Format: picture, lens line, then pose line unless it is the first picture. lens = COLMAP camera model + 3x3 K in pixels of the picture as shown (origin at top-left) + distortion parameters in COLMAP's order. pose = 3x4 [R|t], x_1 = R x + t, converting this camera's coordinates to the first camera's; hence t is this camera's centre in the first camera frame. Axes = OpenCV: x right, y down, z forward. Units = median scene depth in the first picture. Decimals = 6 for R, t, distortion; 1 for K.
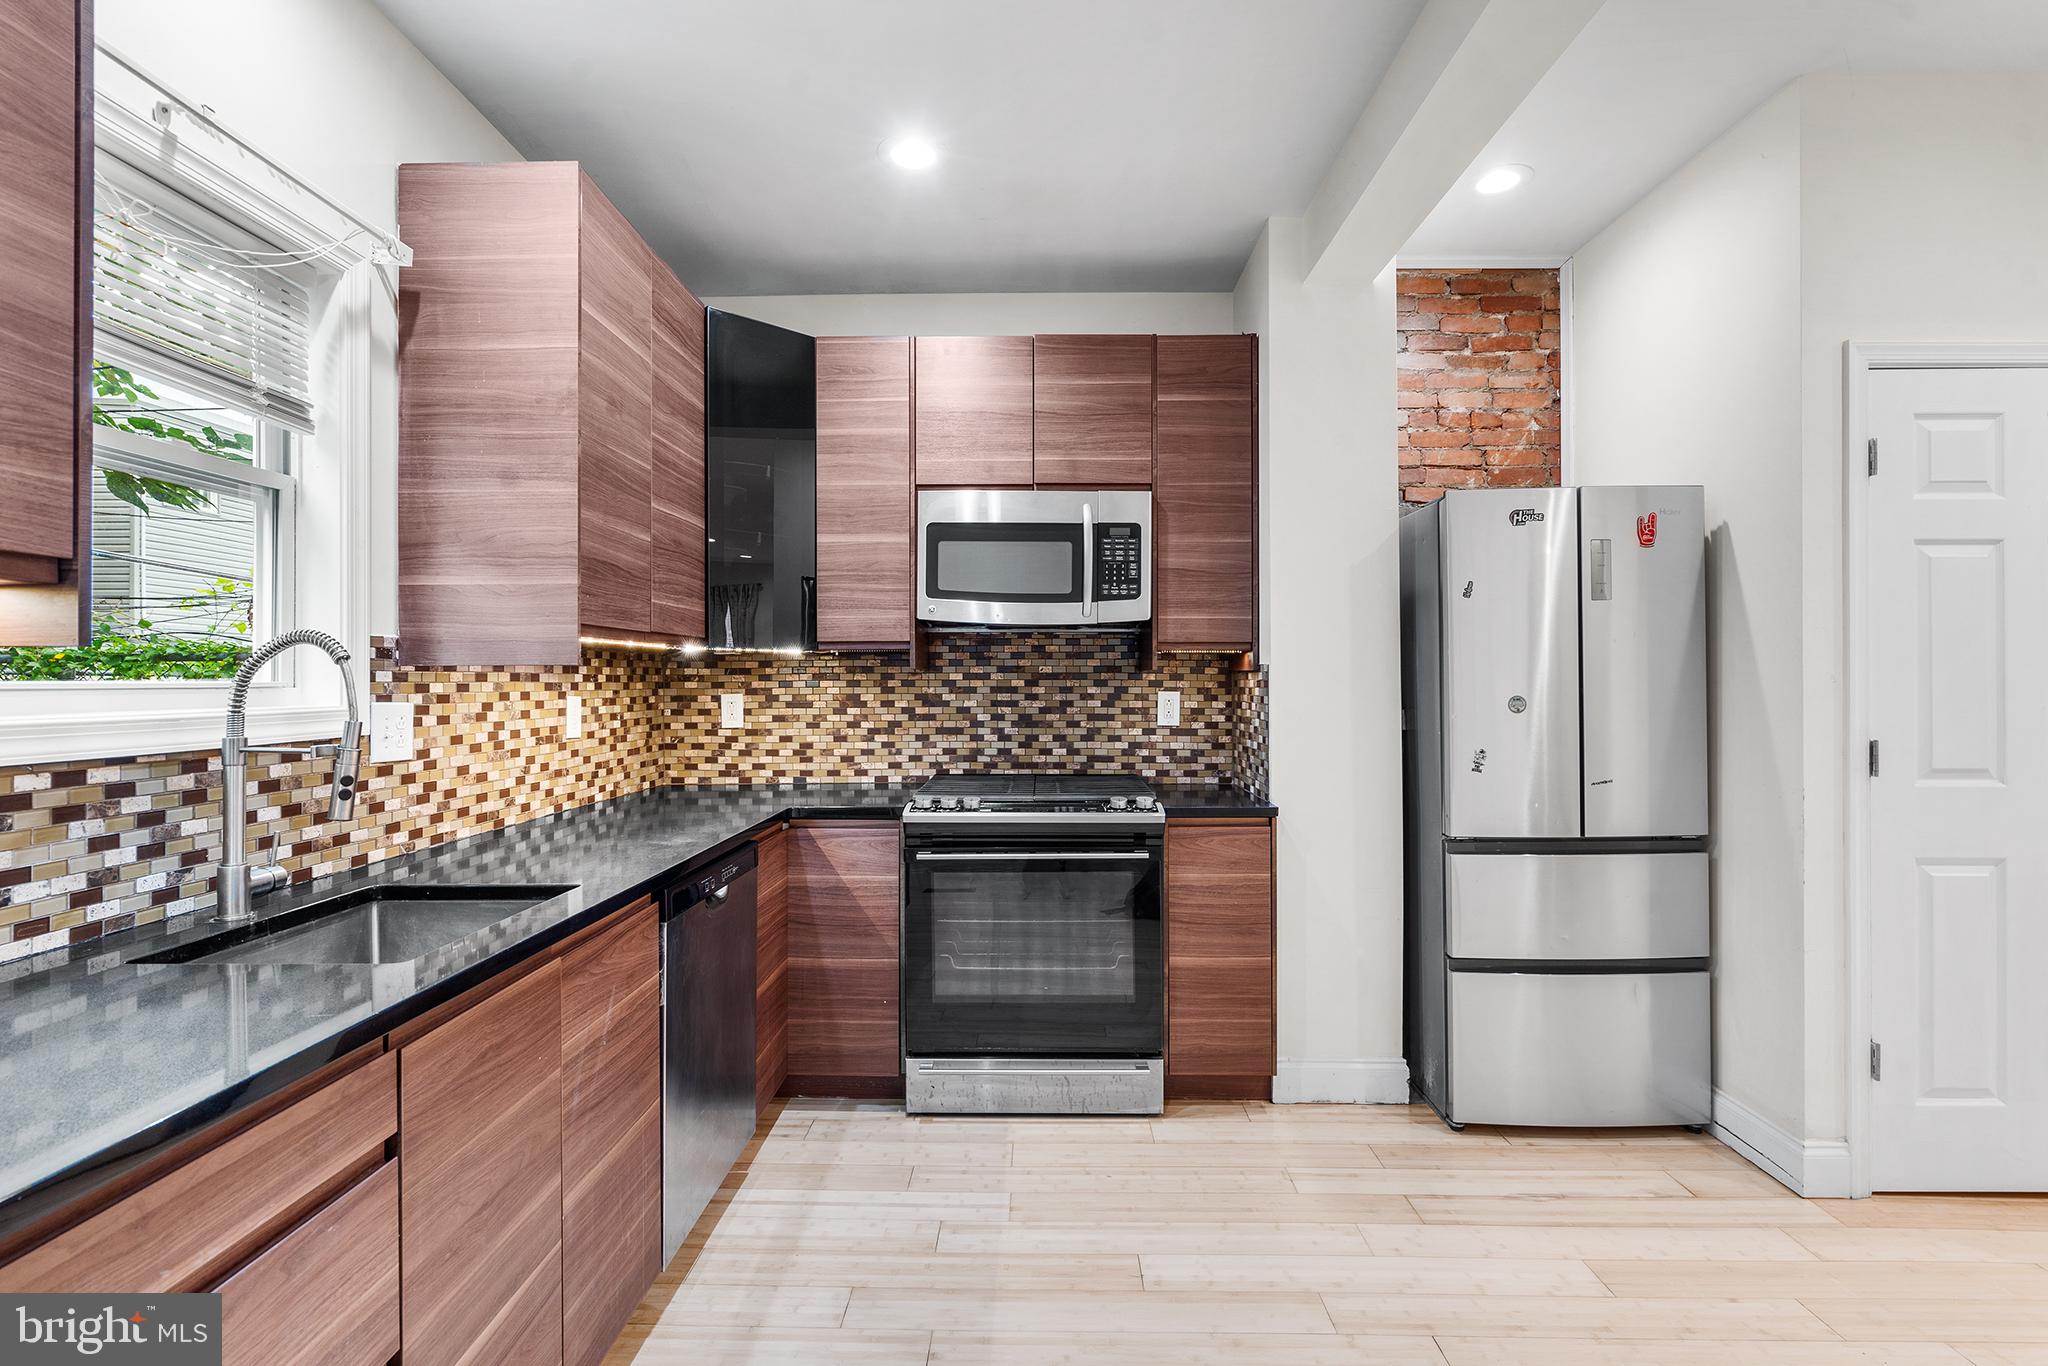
lens RADIAL K [[969.4, 0, 1022.1], [0, 969.4, 677.3], [0, 0, 1]] dist [-0.002415, 0.000392]
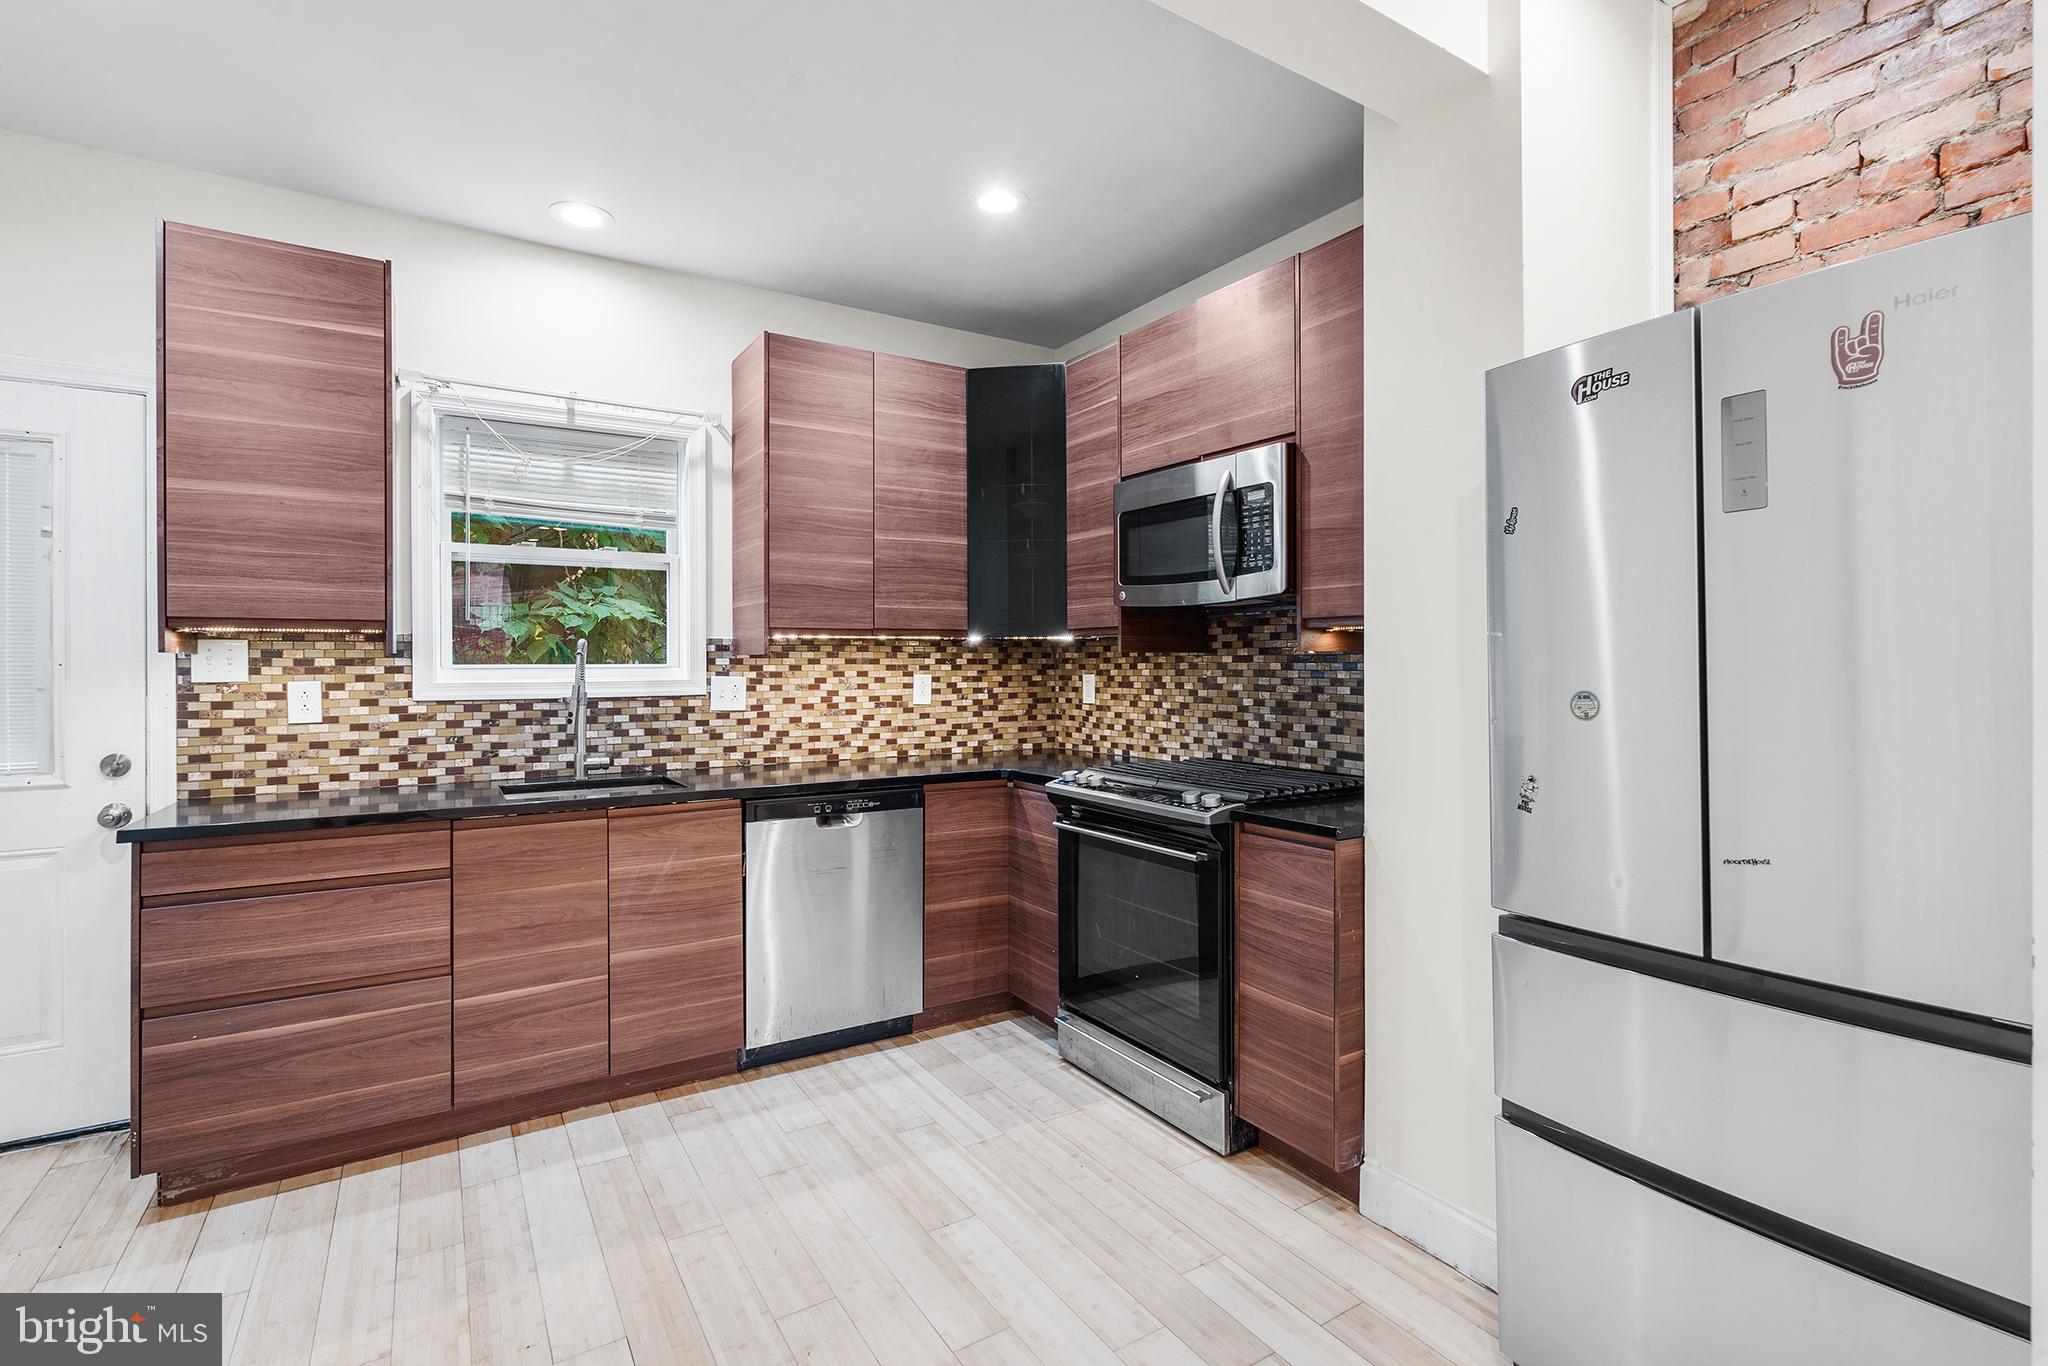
lens RADIAL K [[969.4, 0, 1010.1], [0, 969.4, 666.6], [0, 0, 1]] dist [-0.002415, 0.000392]
pose [[0.531862, 0.004208, -0.846820, 0.777430], [0.004333, 0.999961, 0.007691, -0.002072], [0.846820, -0.007759, 0.531823, 0.366090]]
